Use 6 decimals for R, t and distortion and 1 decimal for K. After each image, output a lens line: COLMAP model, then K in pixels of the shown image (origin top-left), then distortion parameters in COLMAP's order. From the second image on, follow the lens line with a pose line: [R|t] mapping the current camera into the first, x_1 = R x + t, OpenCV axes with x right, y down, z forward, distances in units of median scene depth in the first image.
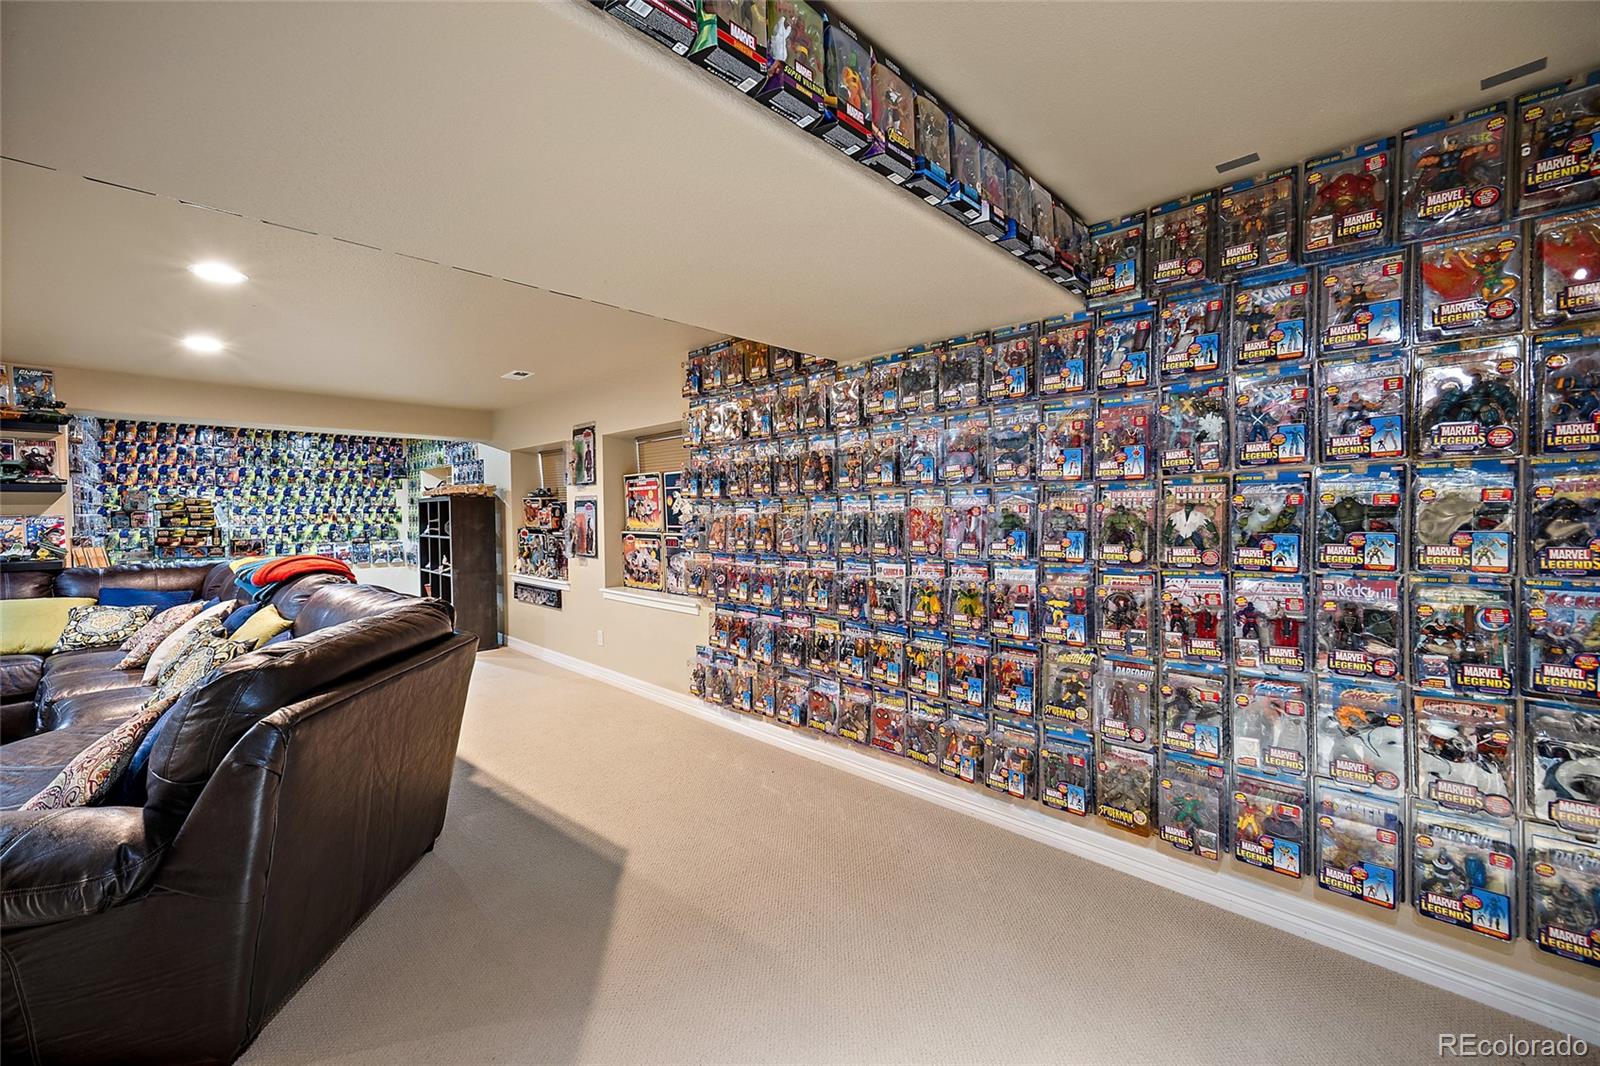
lens RADIAL K [[628.9, 0, 796.5], [0, 628.9, 530.0], [0, 0, 1]] dist [-0.003754, 0.001172]
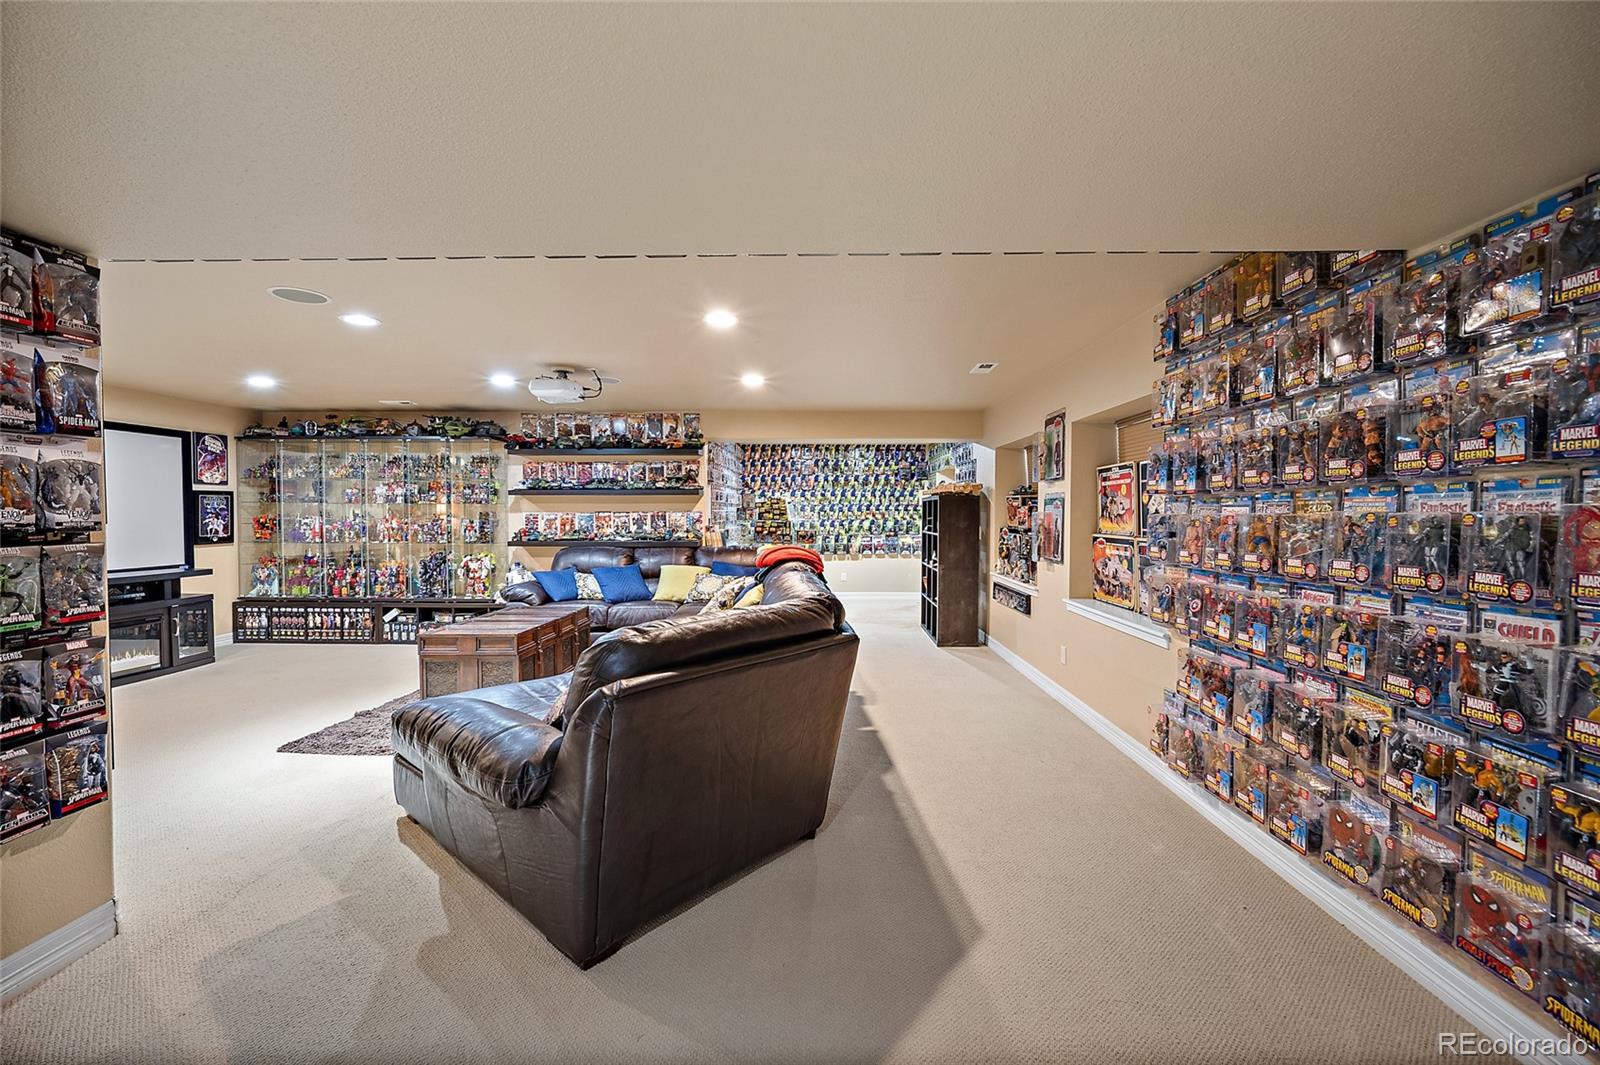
lens RADIAL K [[628.9, 0, 808.3], [0, 628.9, 532.5], [0, 0, 1]] dist [-0.003754, 0.001172]
pose [[0.691848, 0.031770, -0.721344, 0.056039], [-0.028132, 0.999459, 0.017037, -0.003039], [0.721495, 0.008506, 0.692367, 0.112097]]
